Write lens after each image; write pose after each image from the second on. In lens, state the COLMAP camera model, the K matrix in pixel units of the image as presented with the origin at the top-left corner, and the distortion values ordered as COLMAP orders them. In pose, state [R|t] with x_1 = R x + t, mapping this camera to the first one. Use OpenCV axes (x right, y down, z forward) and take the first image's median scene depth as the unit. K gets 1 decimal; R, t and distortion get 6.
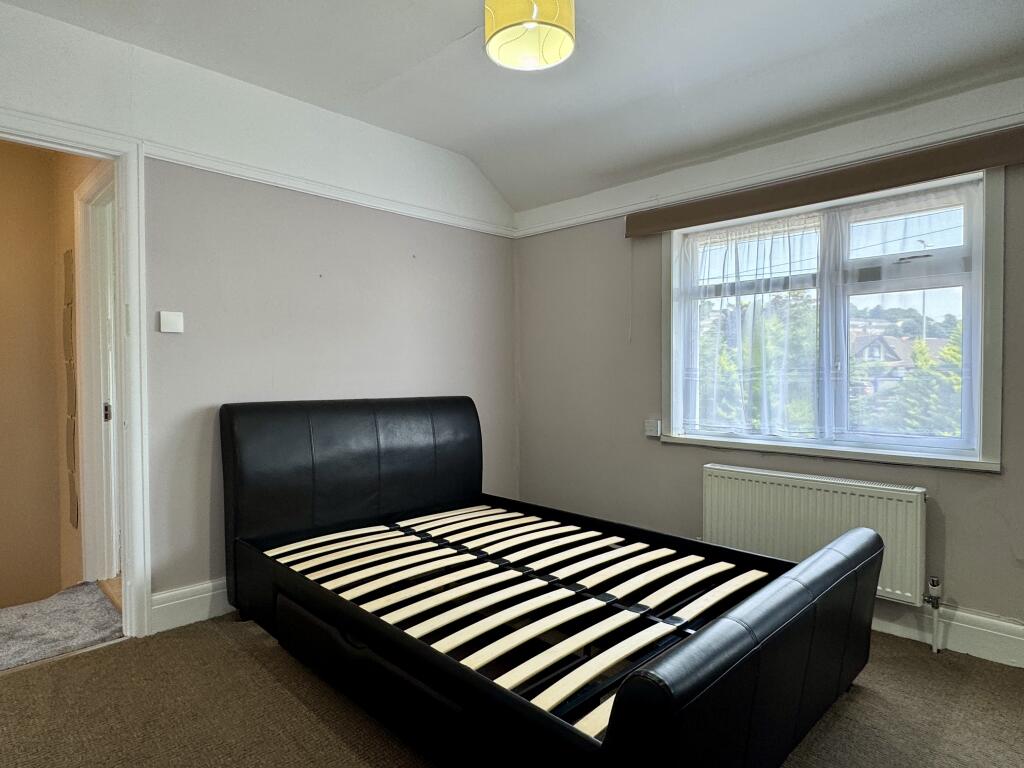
lens RADIAL K [[594.8, 0, 510.3], [0, 594.8, 385.5], [0, 0, 1]] dist [-0.008138, -0.000641]
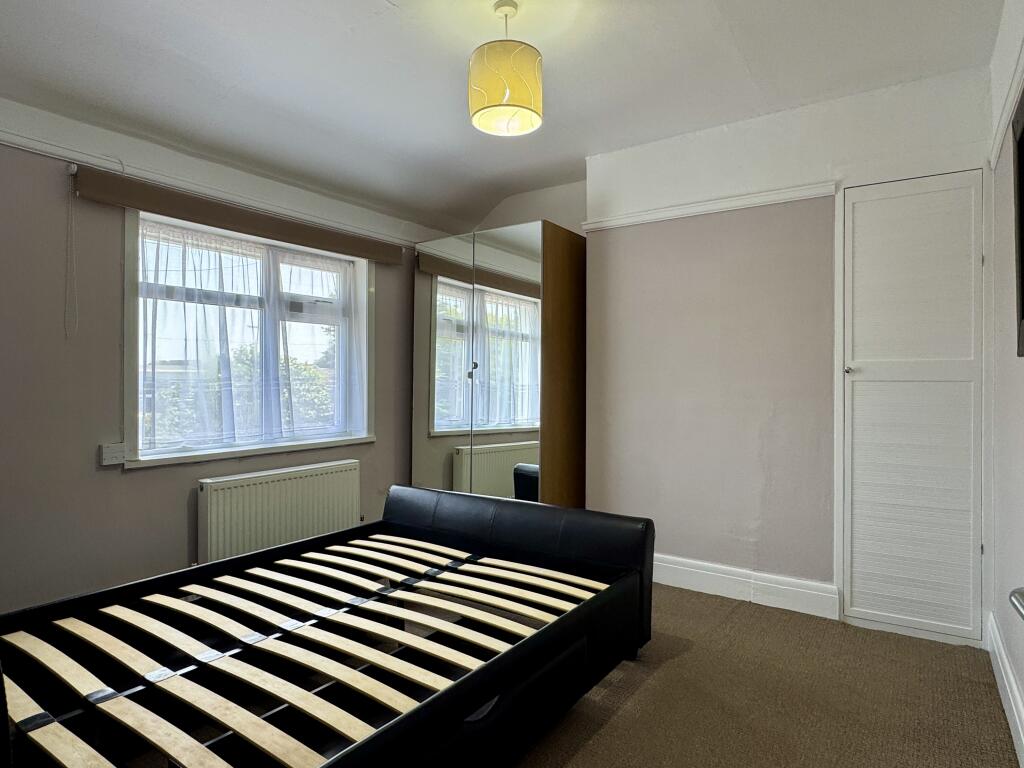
lens RADIAL K [[594.8, 0, 511.0], [0, 594.8, 380.7], [0, 0, 1]] dist [-0.008138, -0.000641]
pose [[-0.183236, -0.001099, 0.983068, -0.715396], [0.017804, 0.999832, 0.004437, -0.021517], [-0.982908, 0.018315, -0.183185, 0.730787]]
